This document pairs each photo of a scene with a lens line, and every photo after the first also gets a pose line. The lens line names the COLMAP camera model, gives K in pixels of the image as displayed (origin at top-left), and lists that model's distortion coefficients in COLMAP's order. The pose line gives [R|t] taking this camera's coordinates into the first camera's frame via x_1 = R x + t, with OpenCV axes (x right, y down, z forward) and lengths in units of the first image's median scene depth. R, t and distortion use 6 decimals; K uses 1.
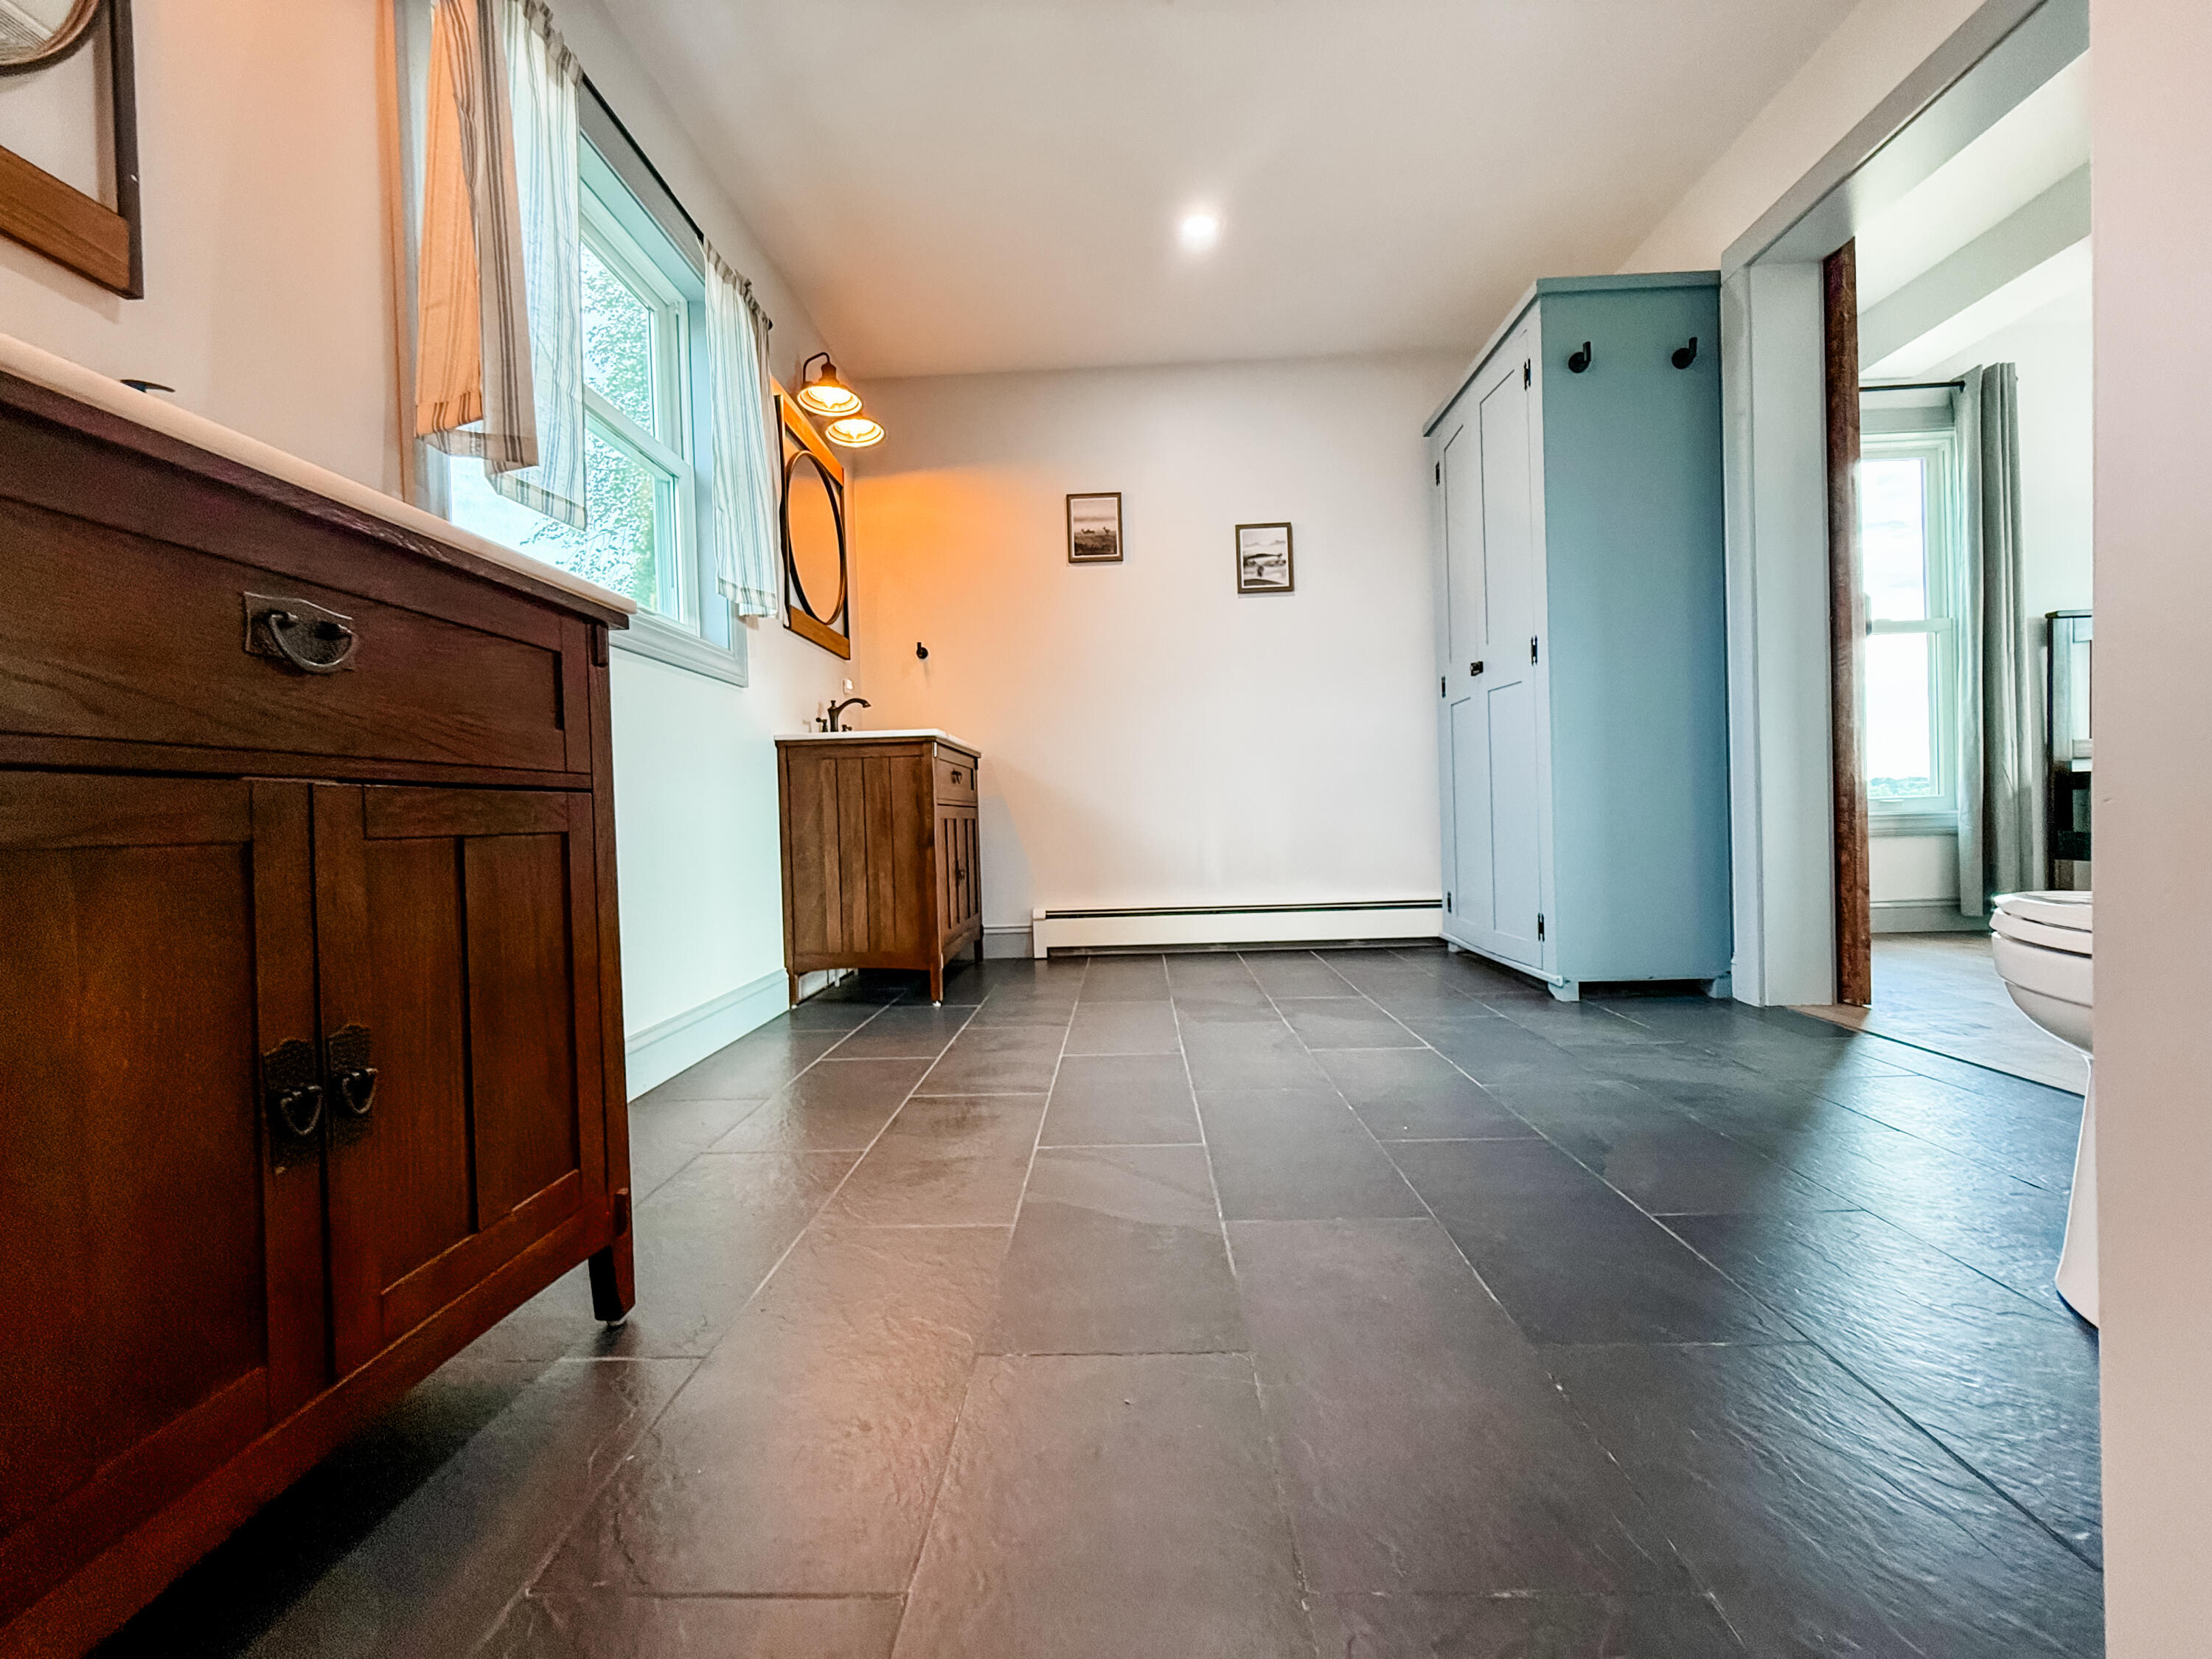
lens RADIAL K [[884.2, 0, 1109.1], [0, 884.2, 812.7], [0, 0, 1]] dist [-0.000299, 0.000595]
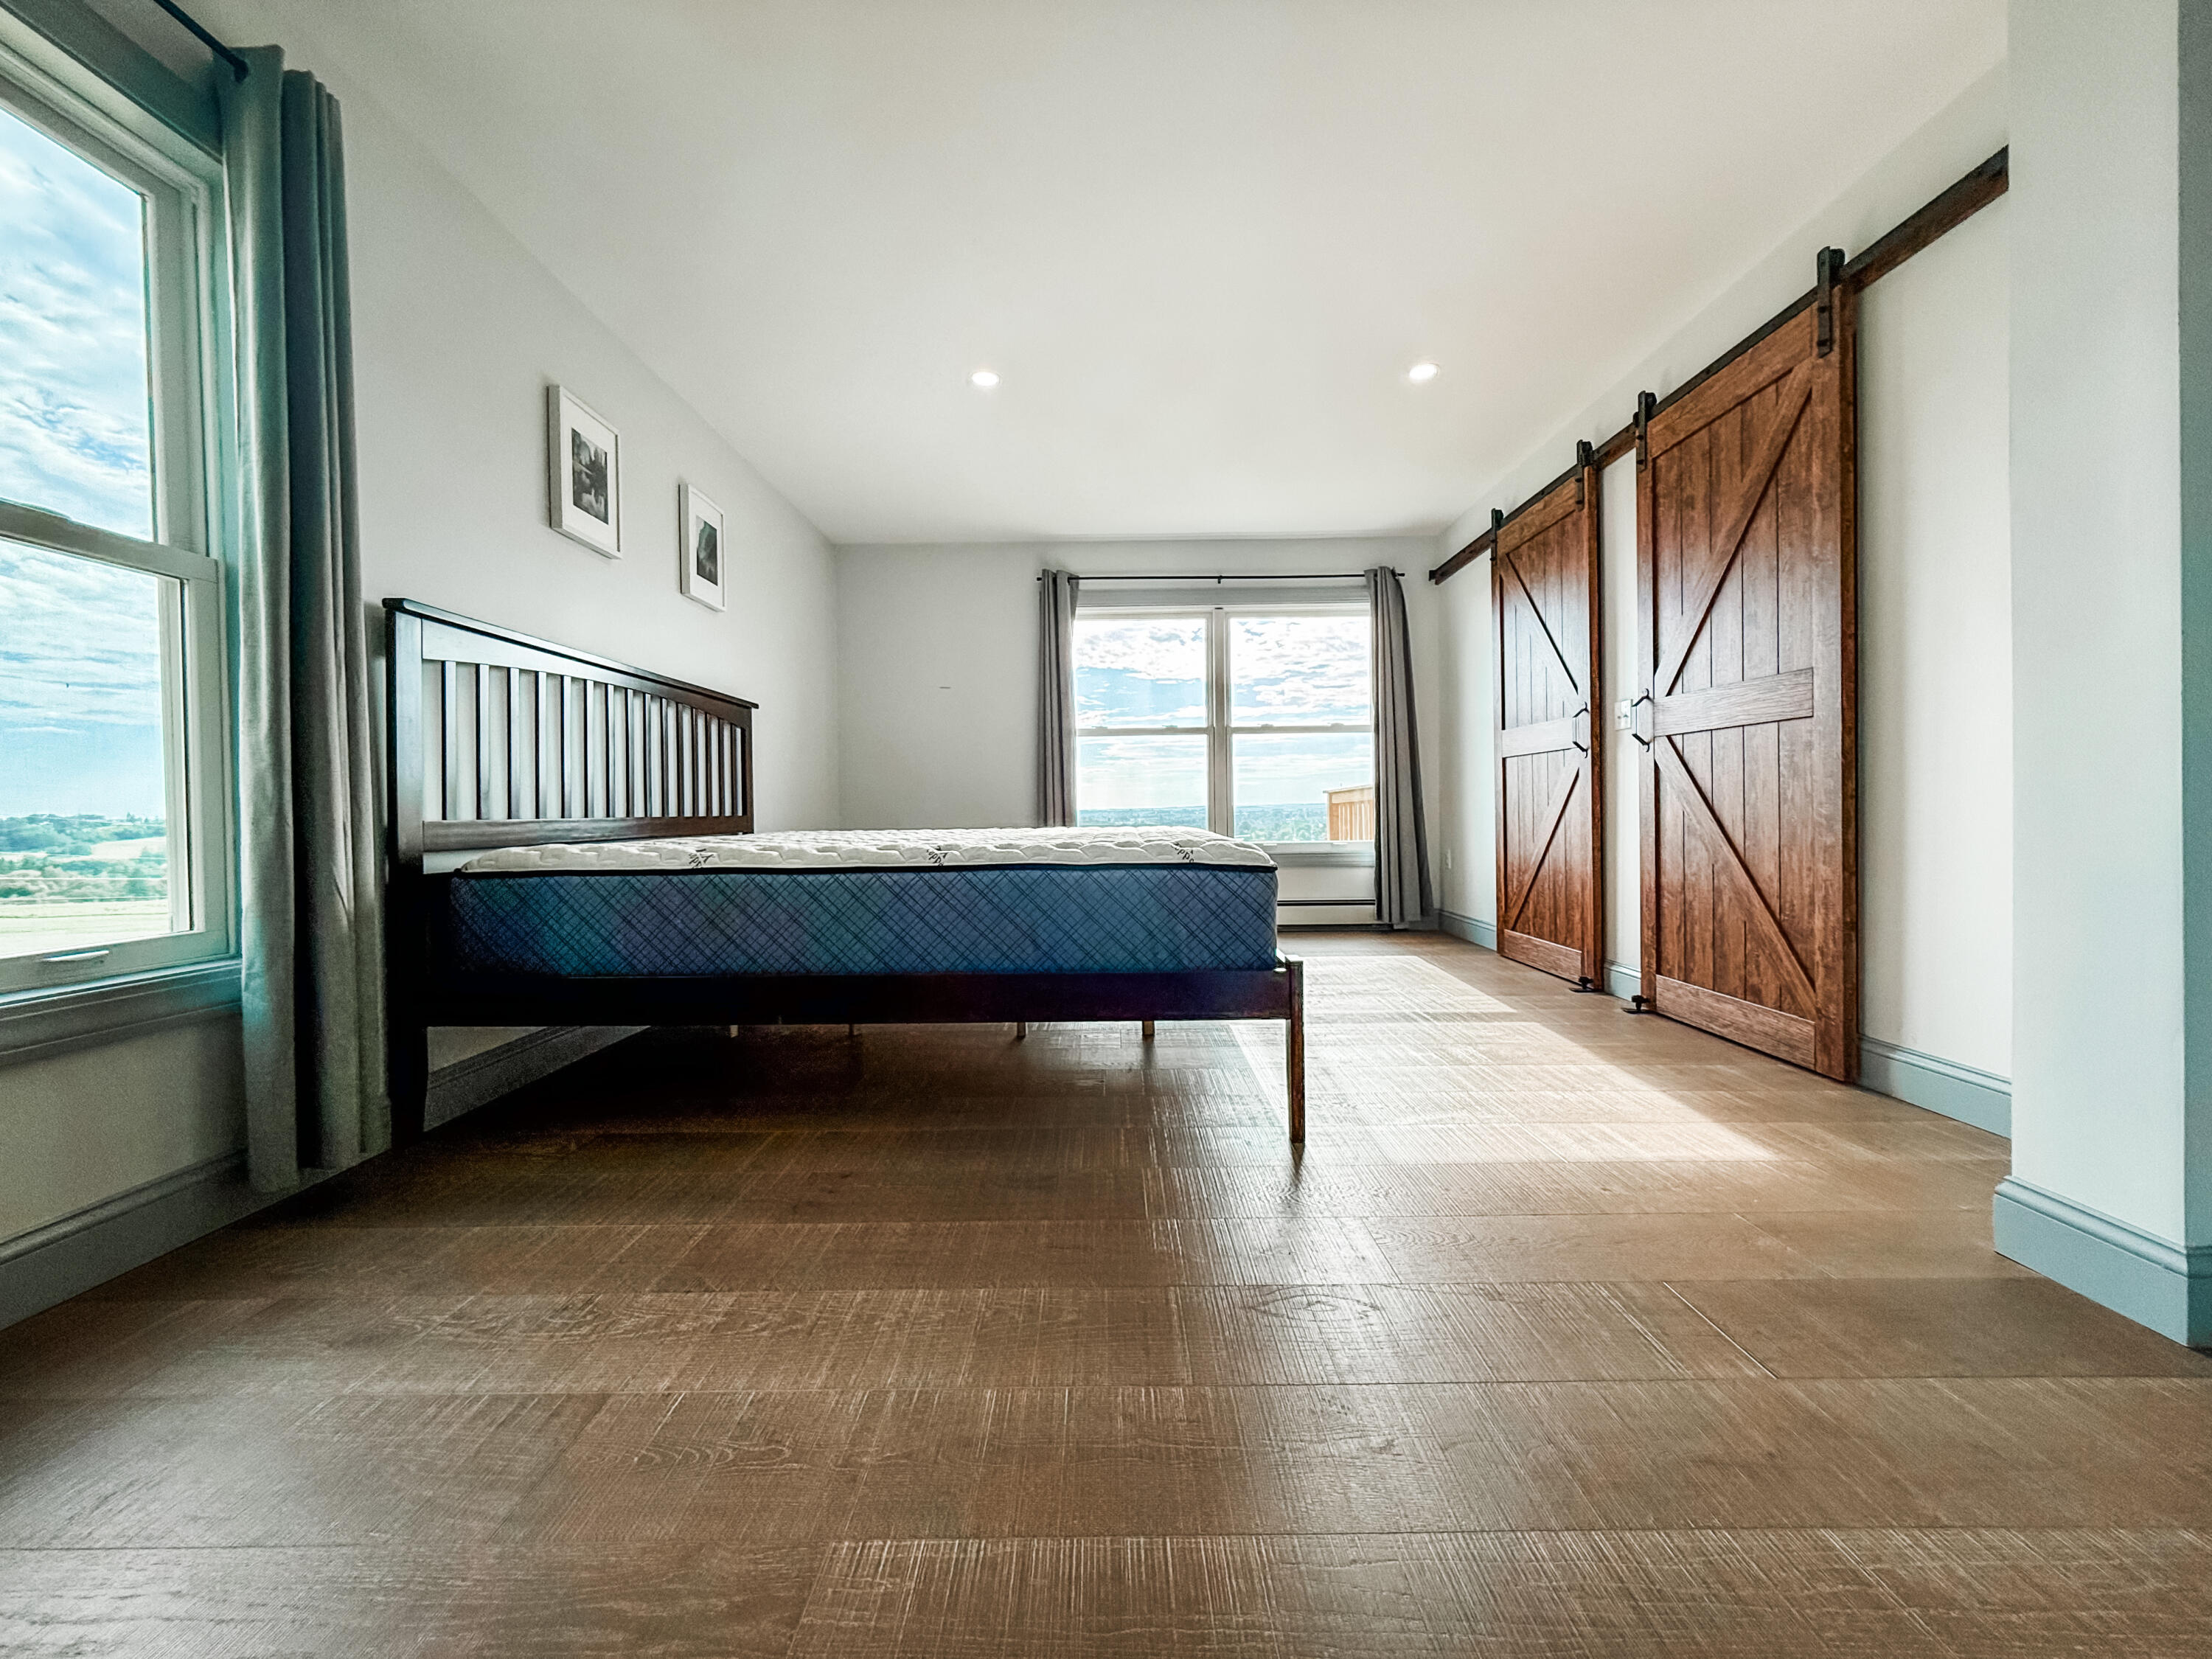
lens RADIAL K [[884.2, 0, 1101.1], [0, 884.2, 818.0], [0, 0, 1]] dist [-0.000299, 0.000595]
pose [[-0.007480, 0.015671, 0.999849, 0.473050], [0.029363, 0.999449, -0.015445, -0.058447], [-0.999541, 0.029243, -0.007936, 0.530797]]
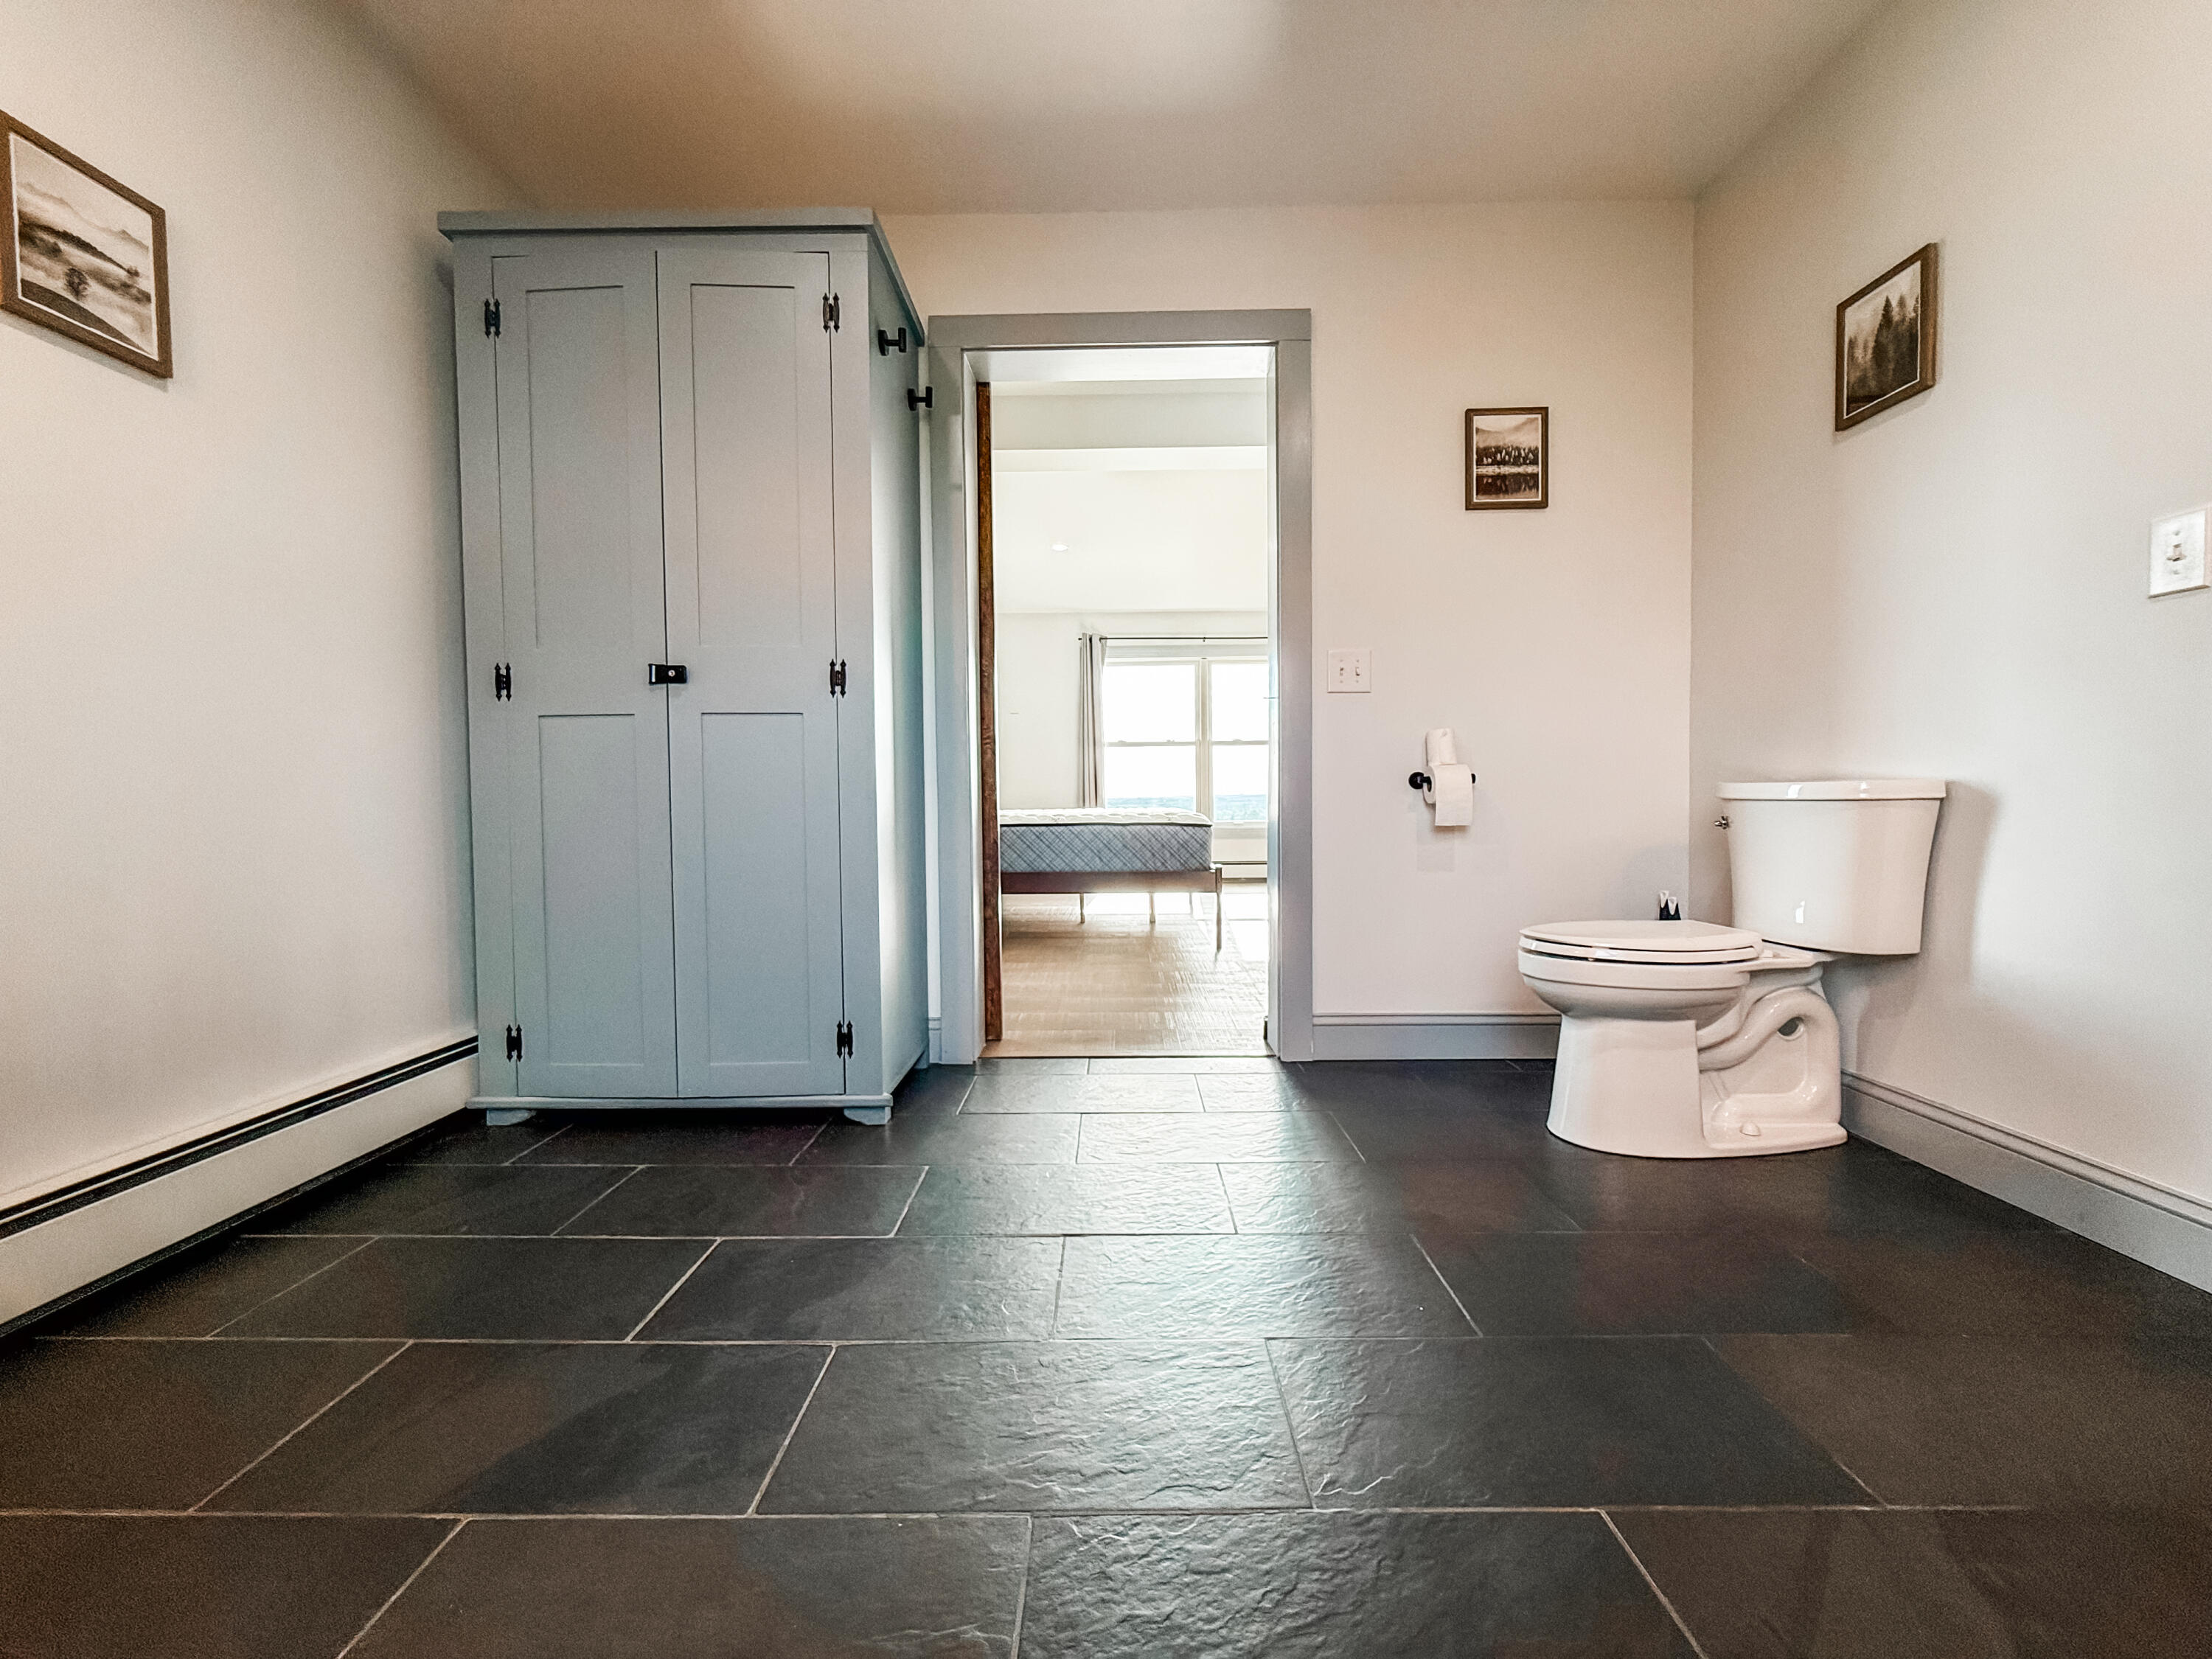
lens RADIAL K [[884.2, 0, 1111.0], [0, 884.2, 814.1], [0, 0, 1]] dist [-0.000299, 0.000595]
pose [[-0.012921, 0.008914, 0.999877, -0.207513], [0.017782, 0.999804, -0.008684, -0.037329], [-0.999758, 0.017667, -0.013077, 0.571153]]
